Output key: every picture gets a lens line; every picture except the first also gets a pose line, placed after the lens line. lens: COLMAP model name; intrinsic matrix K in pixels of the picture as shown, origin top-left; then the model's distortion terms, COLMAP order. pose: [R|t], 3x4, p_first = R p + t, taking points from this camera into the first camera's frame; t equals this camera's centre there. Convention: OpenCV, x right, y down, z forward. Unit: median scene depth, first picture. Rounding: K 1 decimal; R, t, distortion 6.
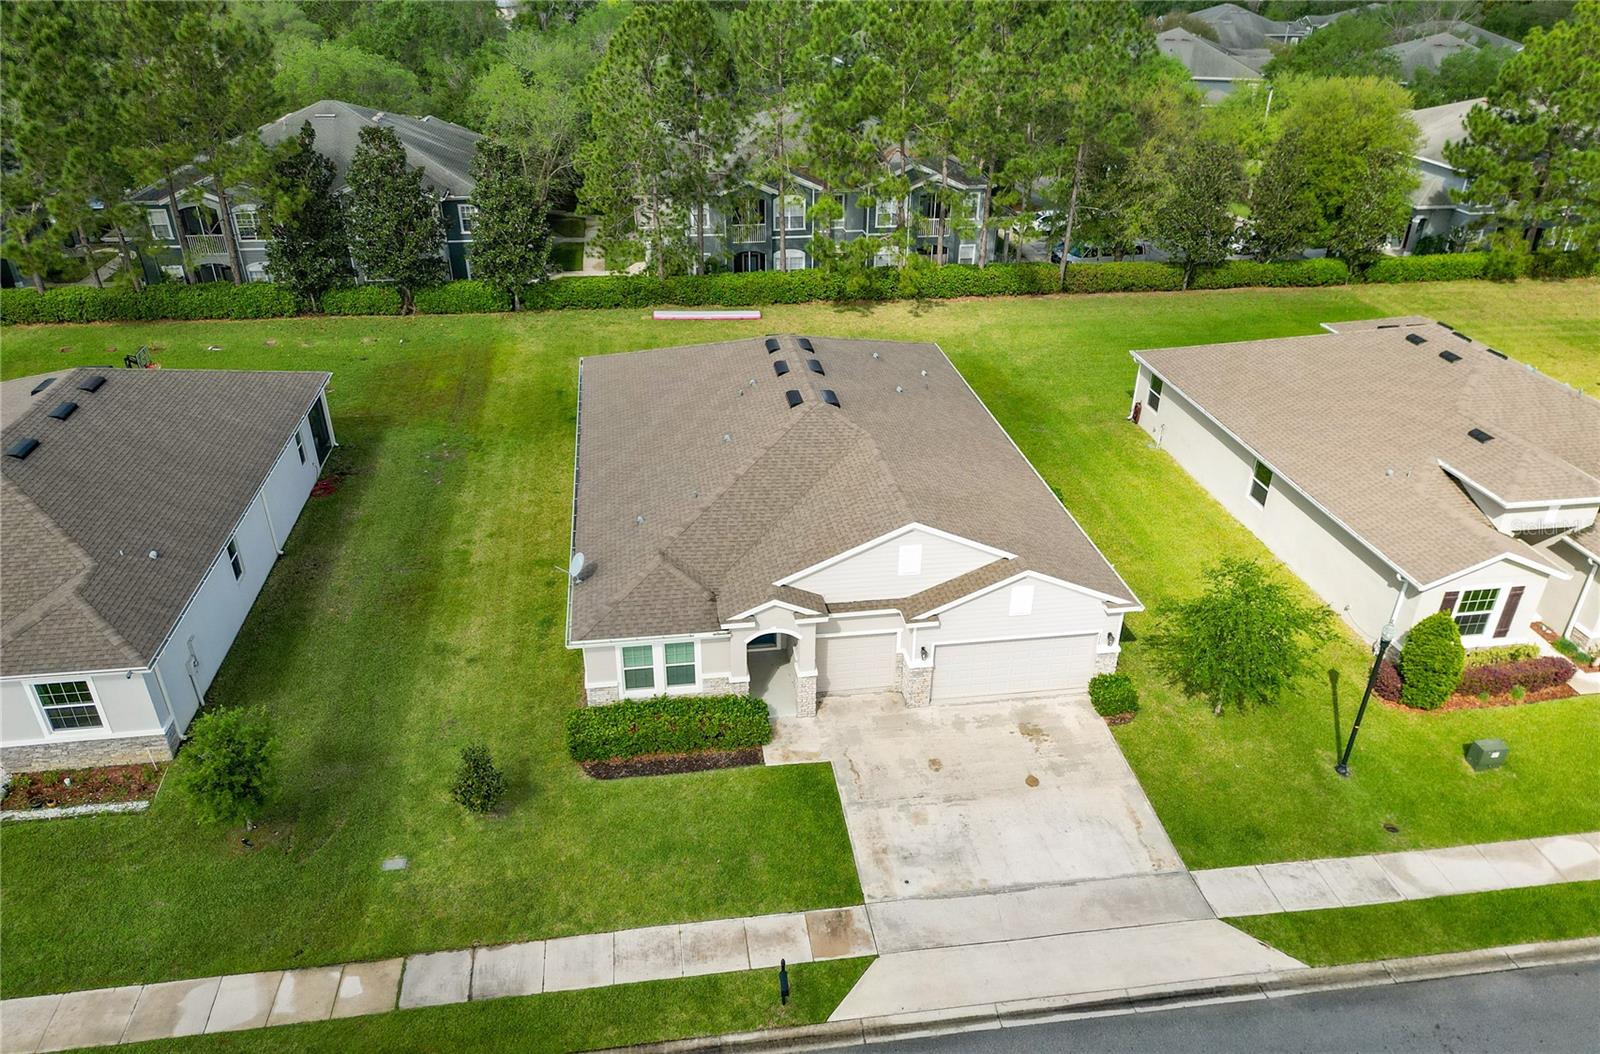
lens RADIAL K [[1121.9, 0, 799.4], [0, 1121.9, 588.7], [0, 0, 1]] dist [0.056142, -0.034016]
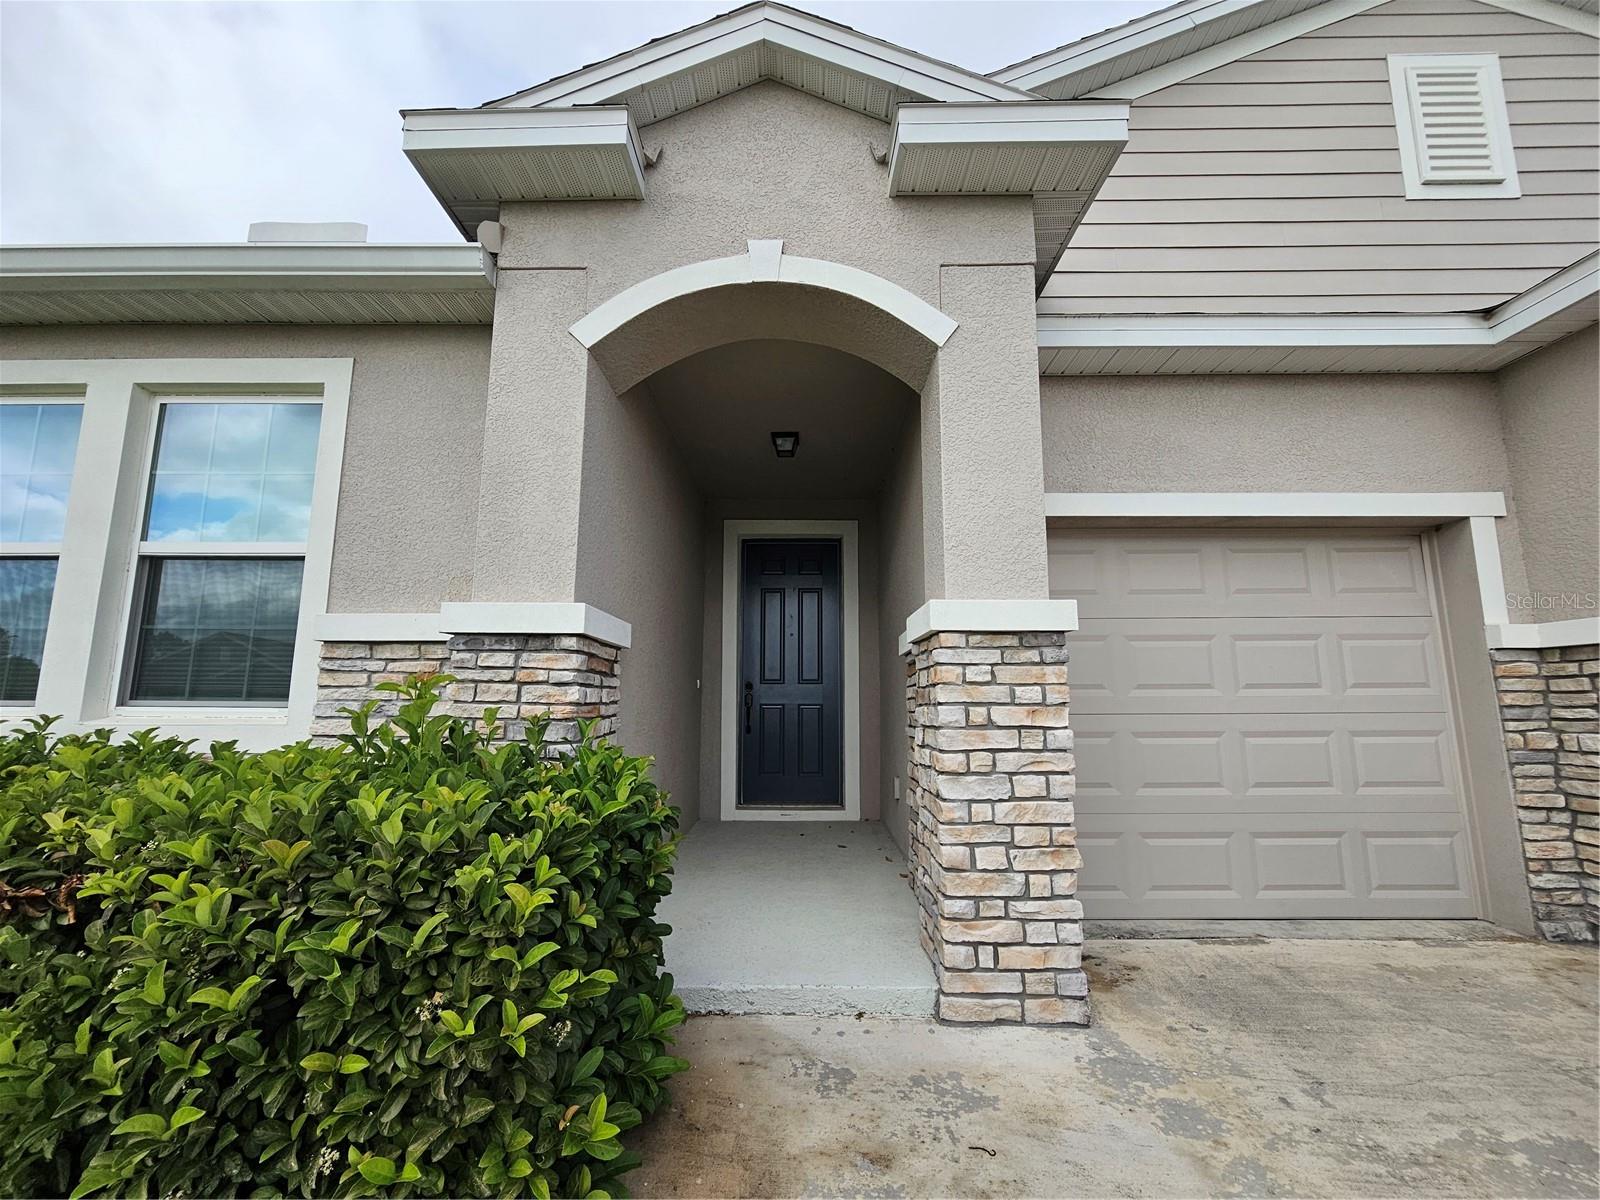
lens RADIAL K [[649.8, 0, 802.2], [0, 649.8, 611.0], [0, 0, 1]] dist [0.001609, 0.001617]
pose [[0.987847, -0.028420, -0.152810, -0.005081], [-0.073514, 0.780792, -0.620451, 0.132199], [0.136946, 0.624145, 0.769213, 0.964458]]
